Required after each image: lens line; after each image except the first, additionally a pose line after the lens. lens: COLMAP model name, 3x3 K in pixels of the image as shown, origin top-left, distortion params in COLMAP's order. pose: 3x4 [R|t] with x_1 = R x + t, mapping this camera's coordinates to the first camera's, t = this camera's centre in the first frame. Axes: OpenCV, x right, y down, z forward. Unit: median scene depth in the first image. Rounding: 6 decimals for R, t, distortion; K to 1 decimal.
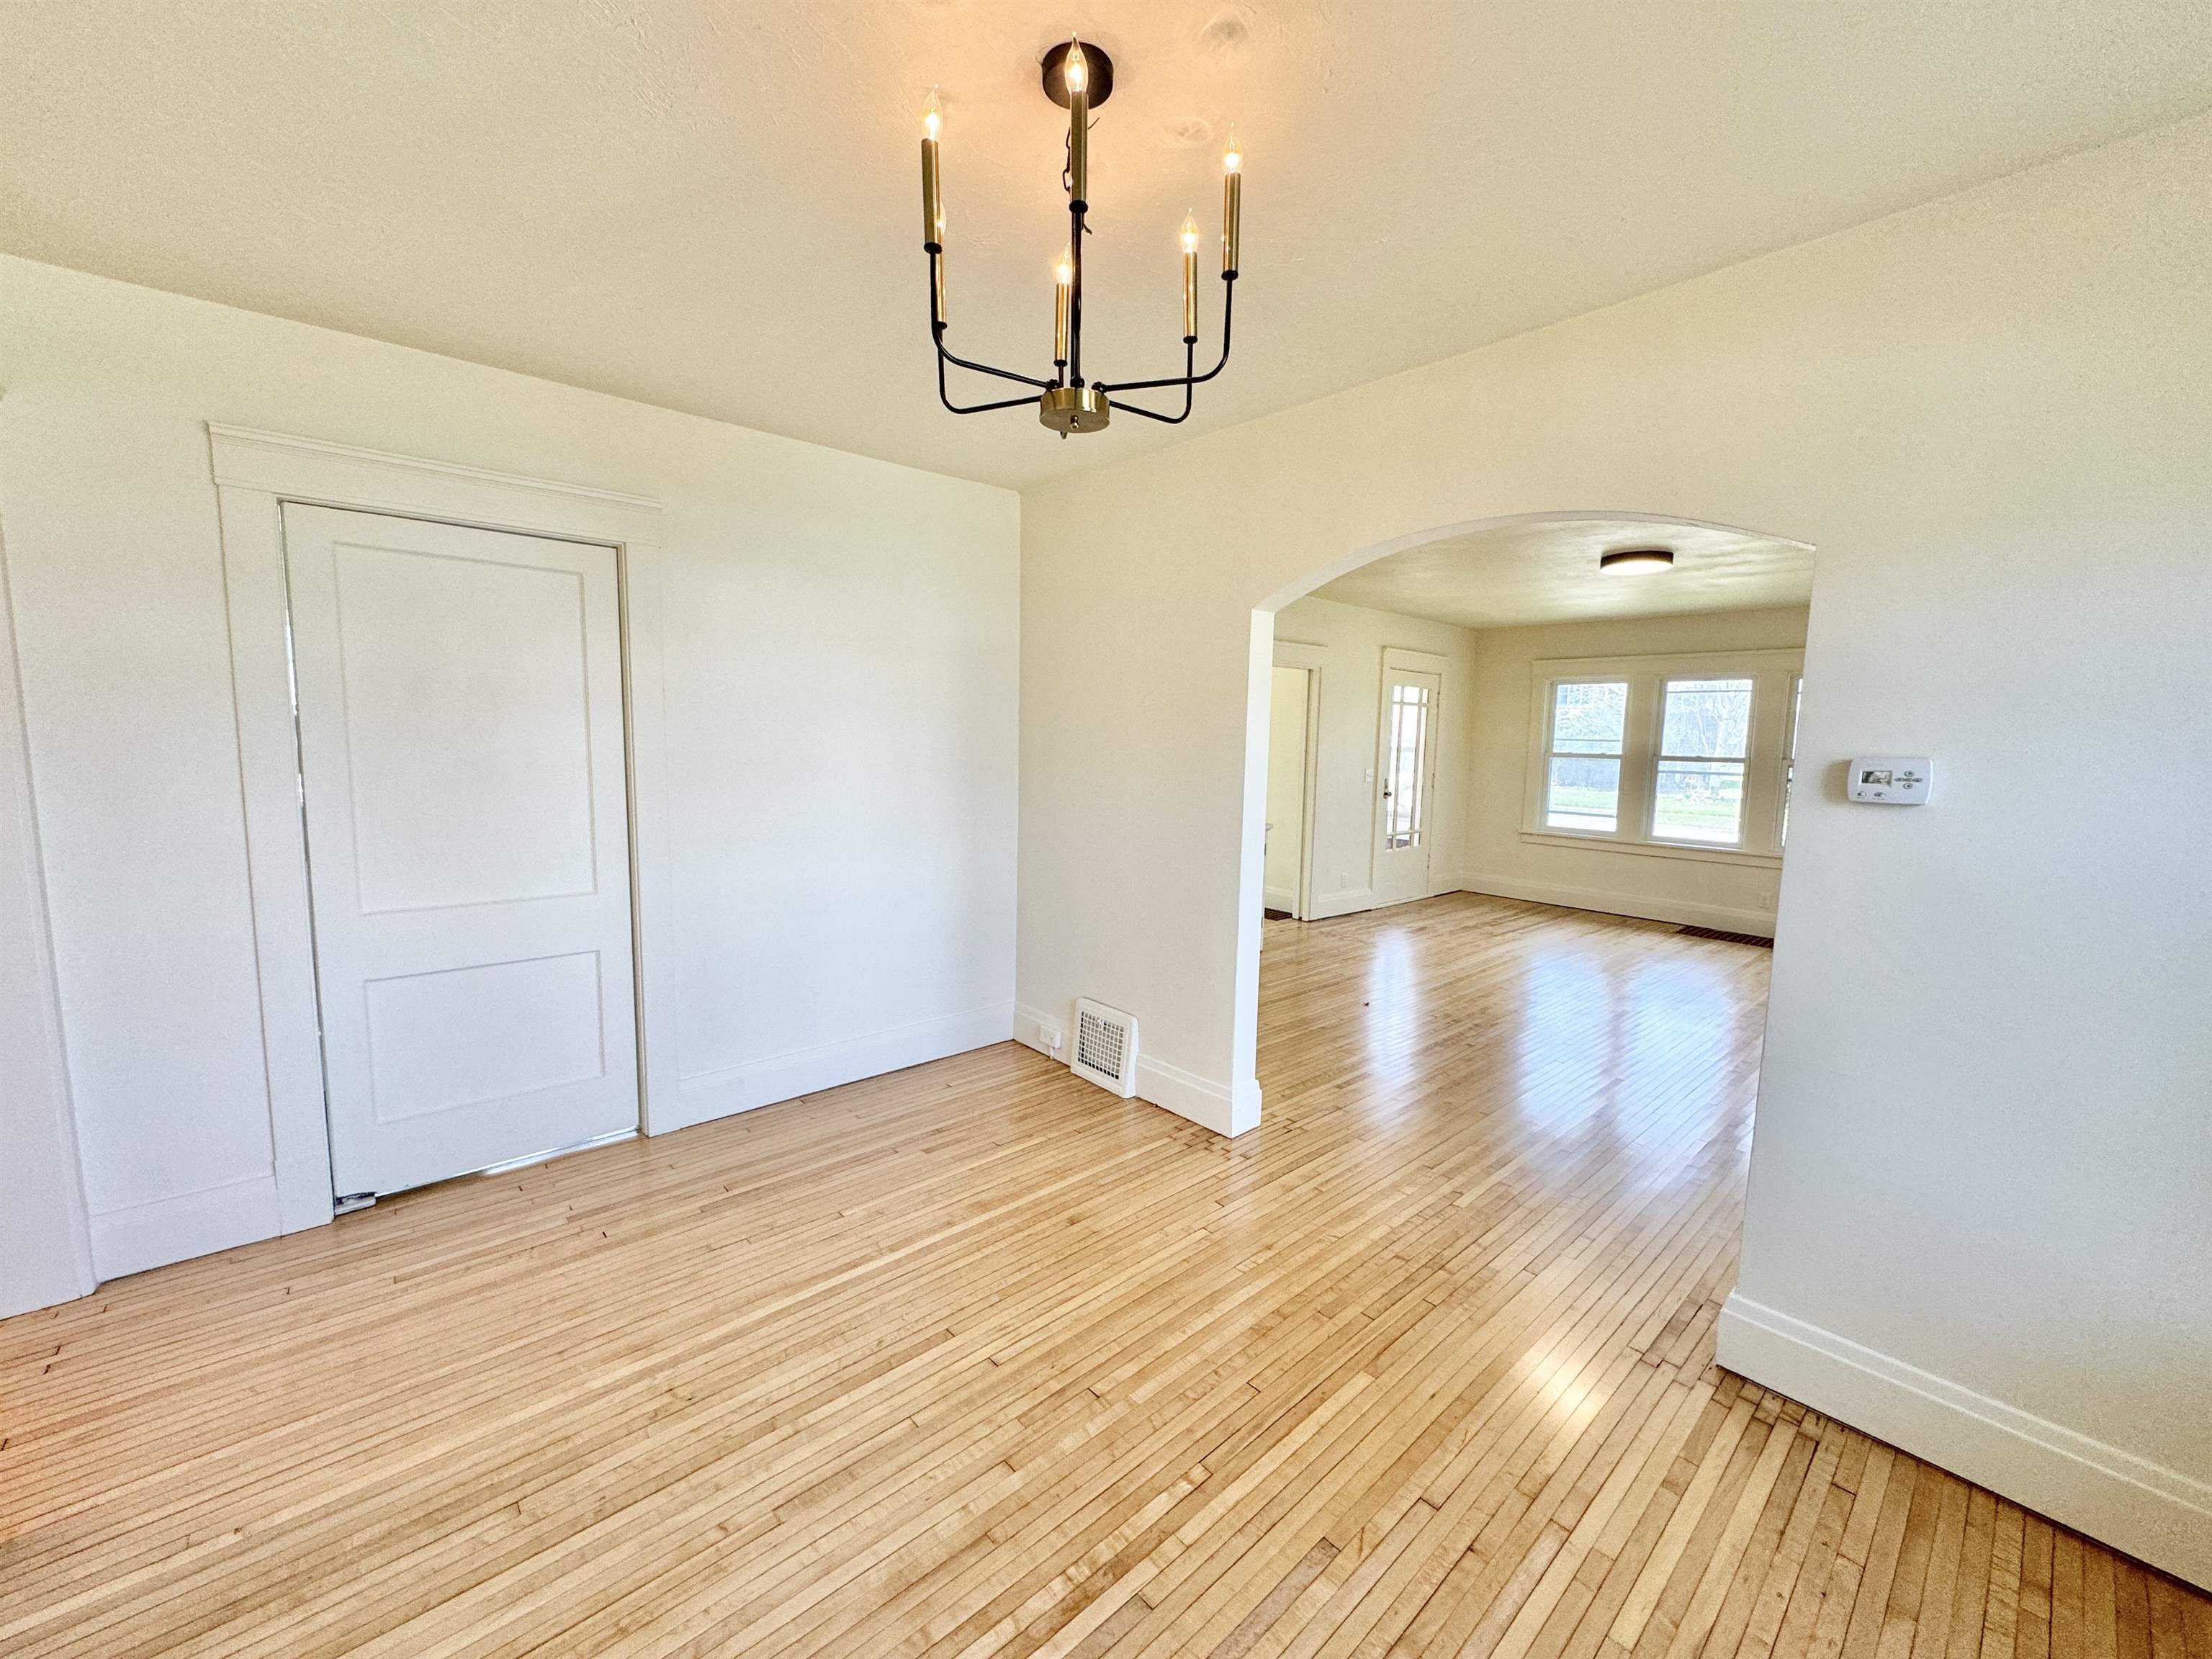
lens RADIAL K [[875.4, 0, 1104.5], [0, 875.4, 829.3], [0, 0, 1]] dist [0.000269, 0.000025]
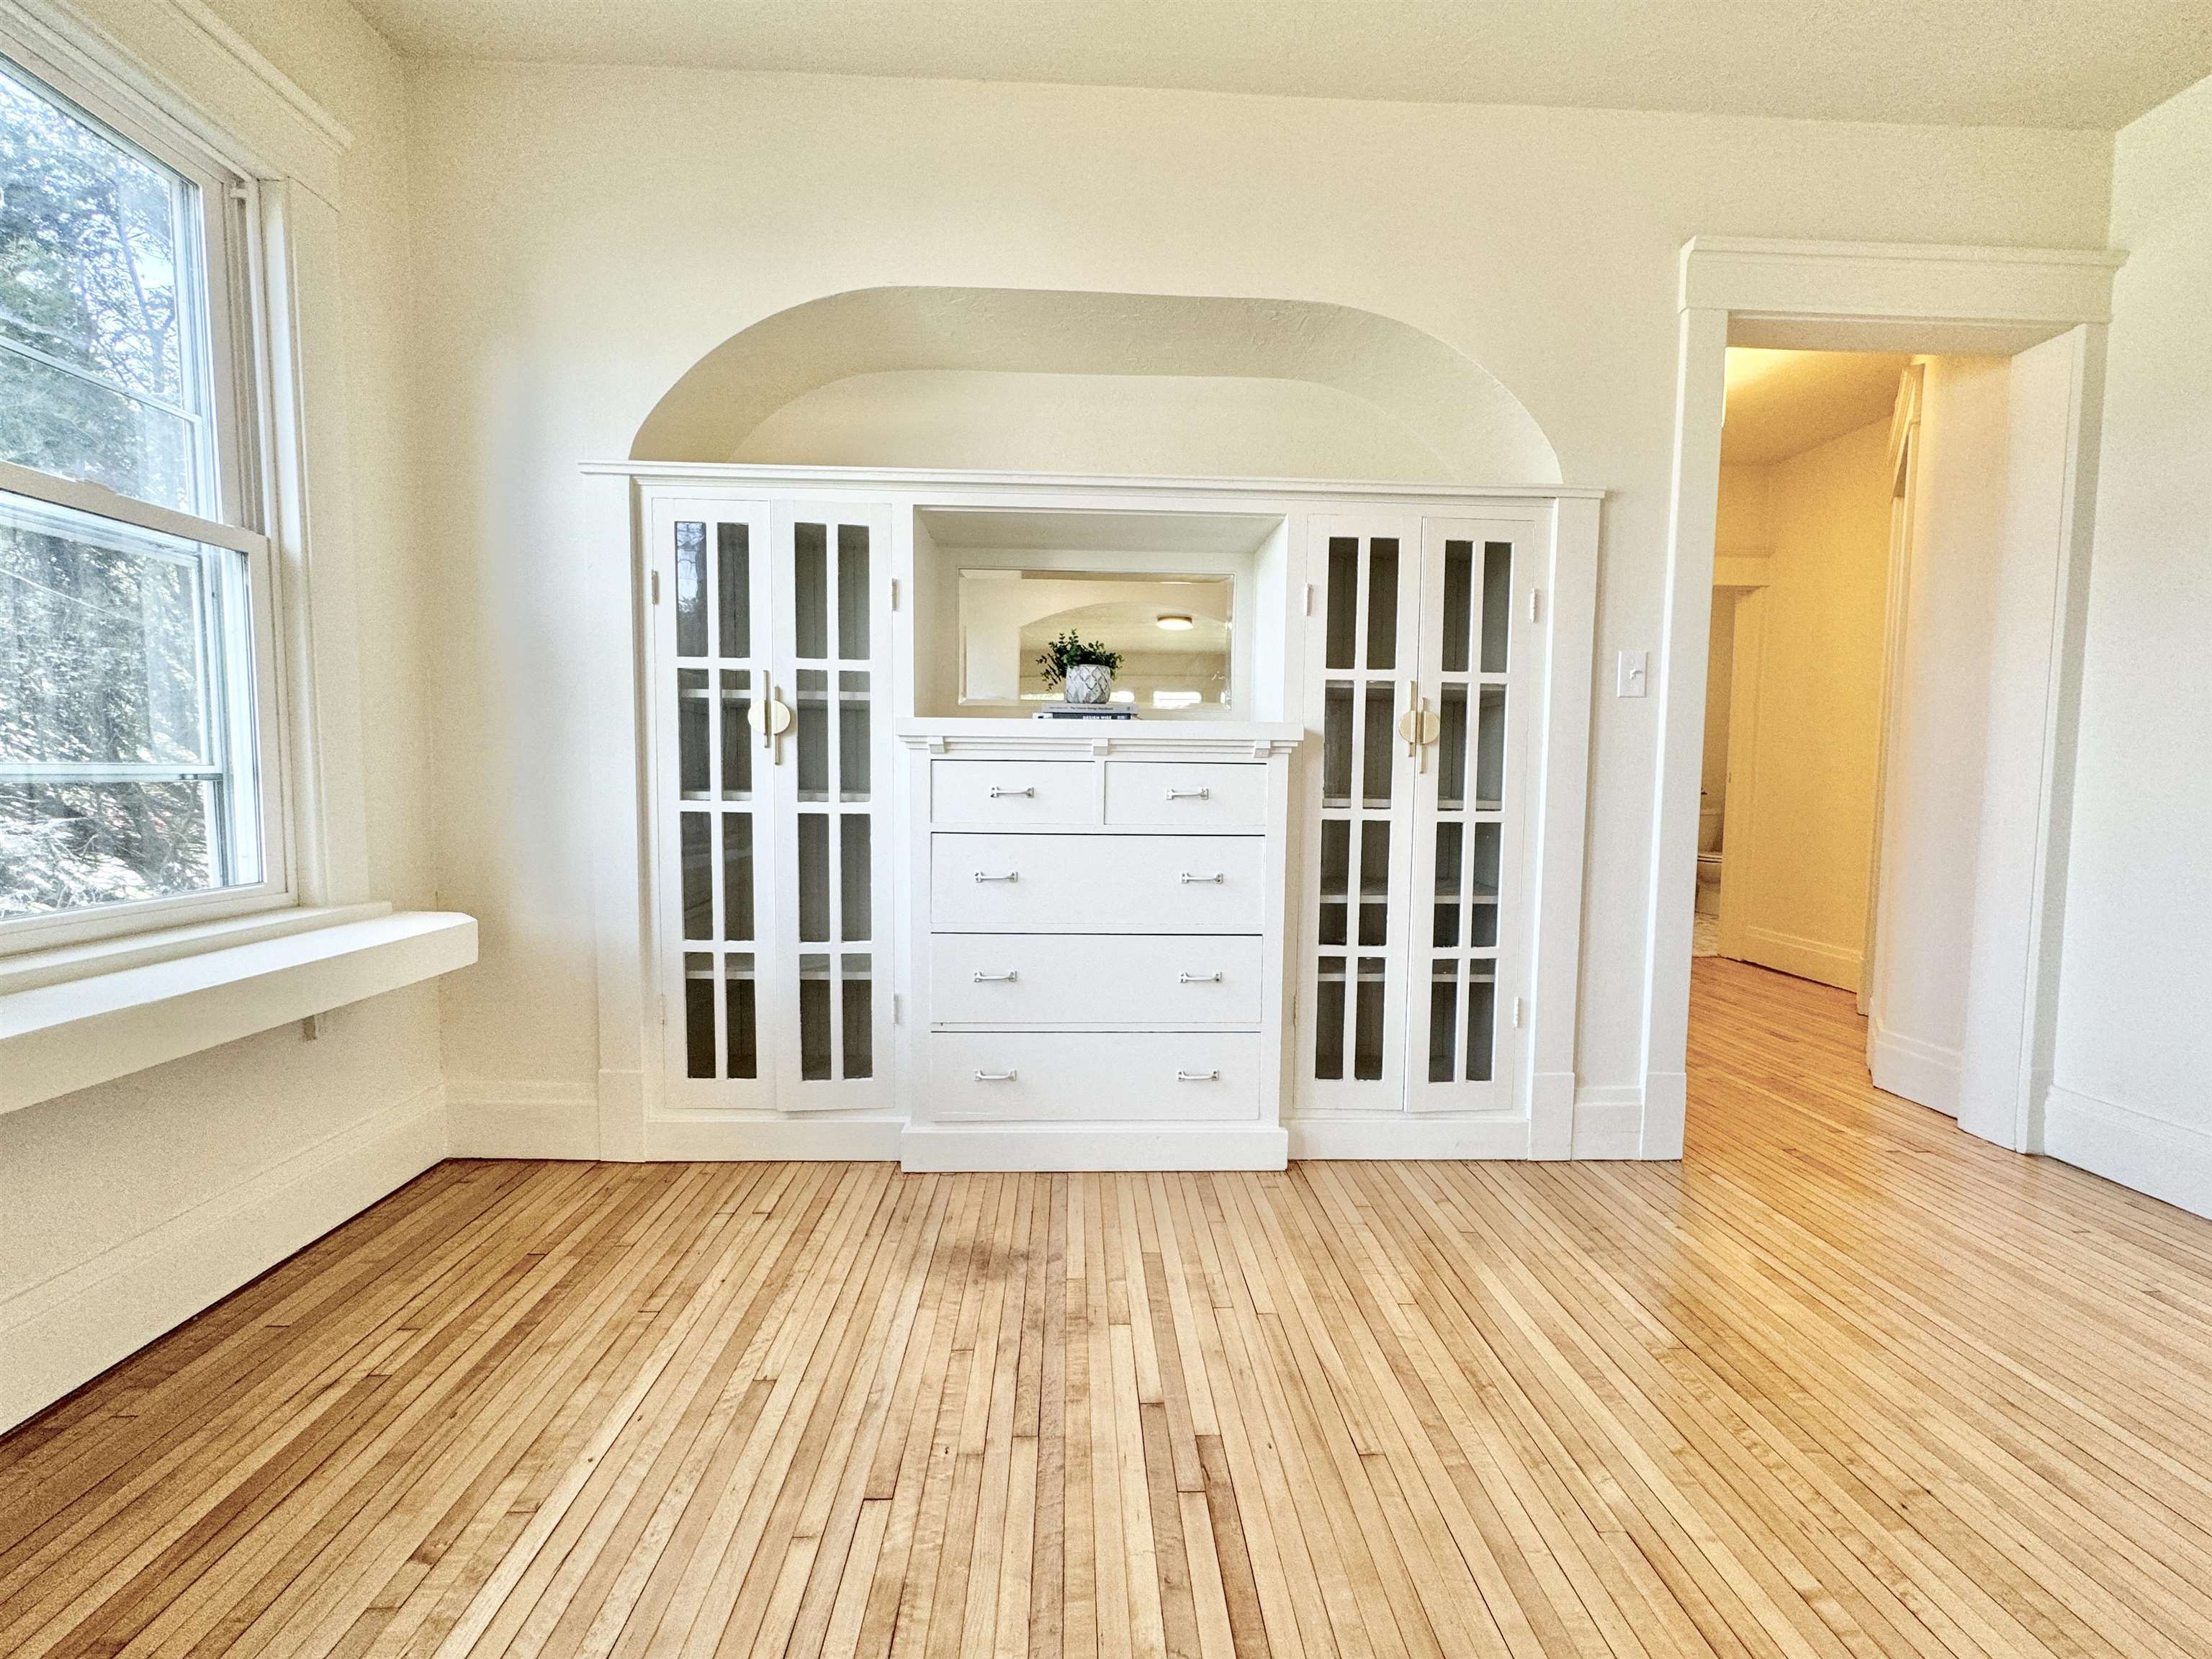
lens RADIAL K [[888.8, 0, 1106.0], [0, 888.8, 829.5], [0, 0, 1]] dist [-0.000481, 0.000079]
pose [[-0.635827, 0.026317, -0.771382, 0.082712], [-0.107929, 0.986567, 0.122622, 0.044147], [0.764248, 0.161221, -0.624446, 0.221809]]
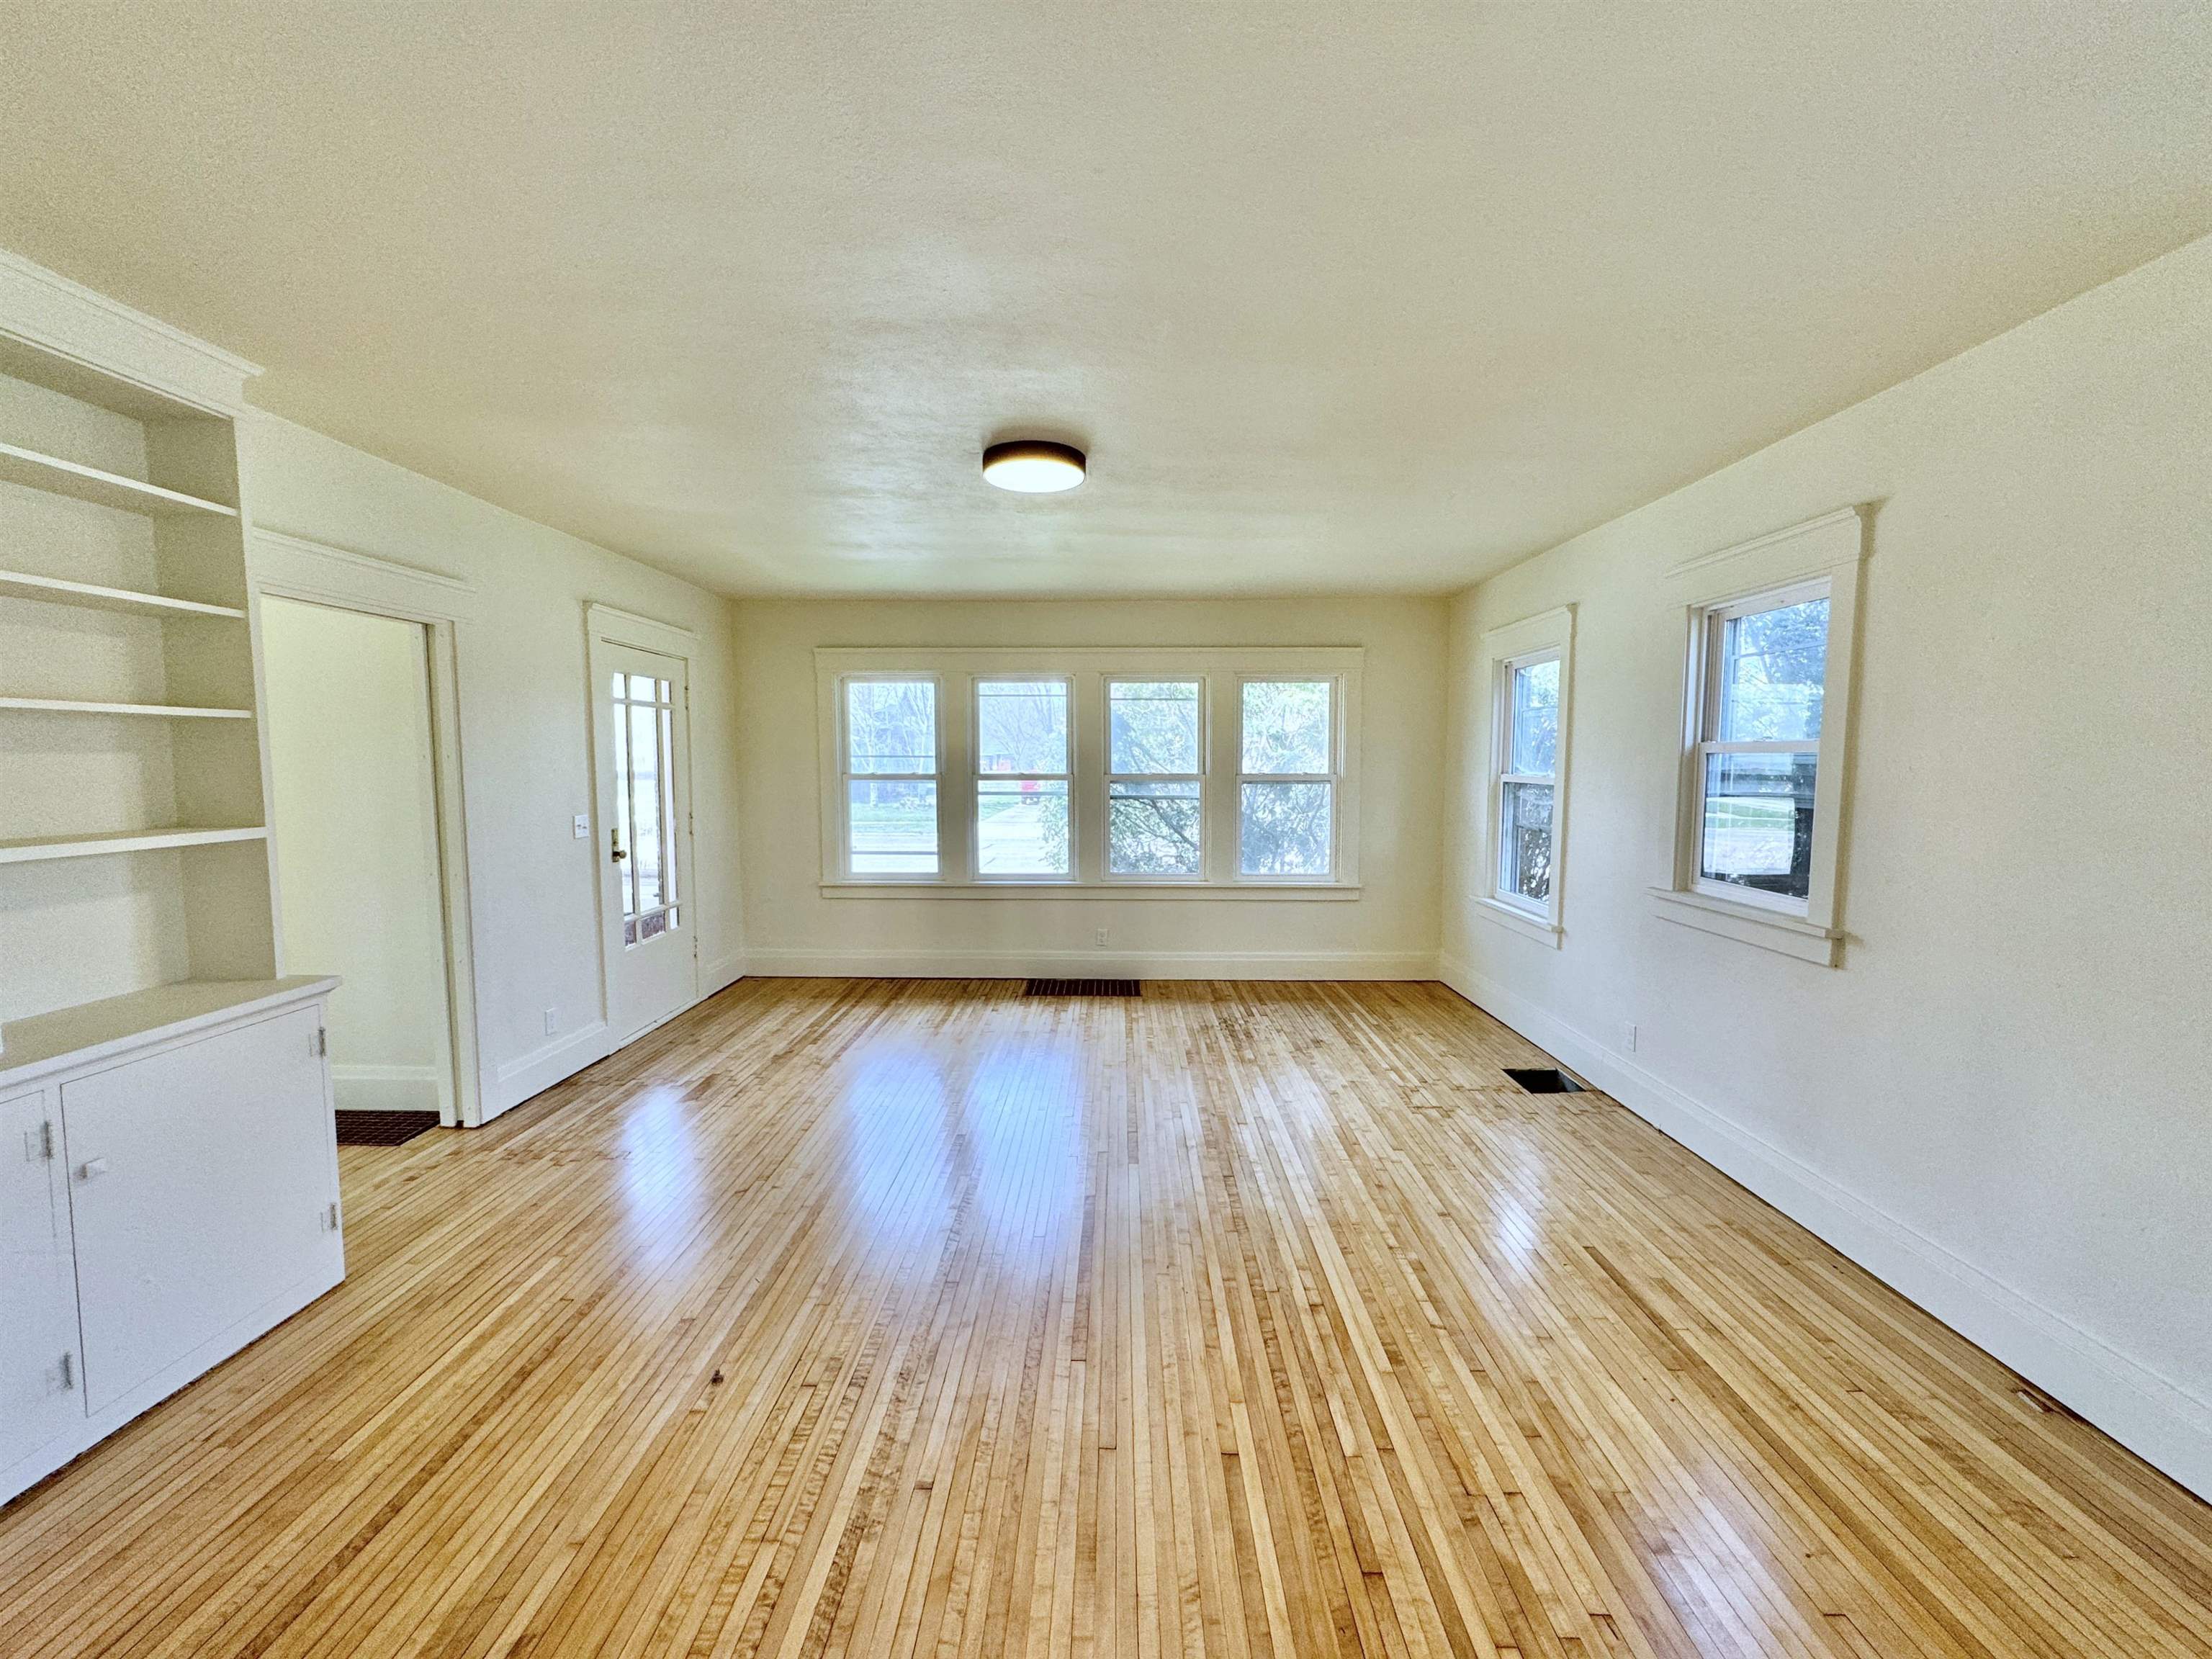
lens RADIAL K [[893.8, 0, 1107.1], [0, 893.8, 824.0], [0, 0, 1]] dist [0.000311, -0.000170]
pose [[0.672898, -0.076385, 0.735781, 0.102704], [0.095882, 0.995270, 0.015636, -0.038269], [-0.733495, 0.060027, 0.677040, 0.347849]]
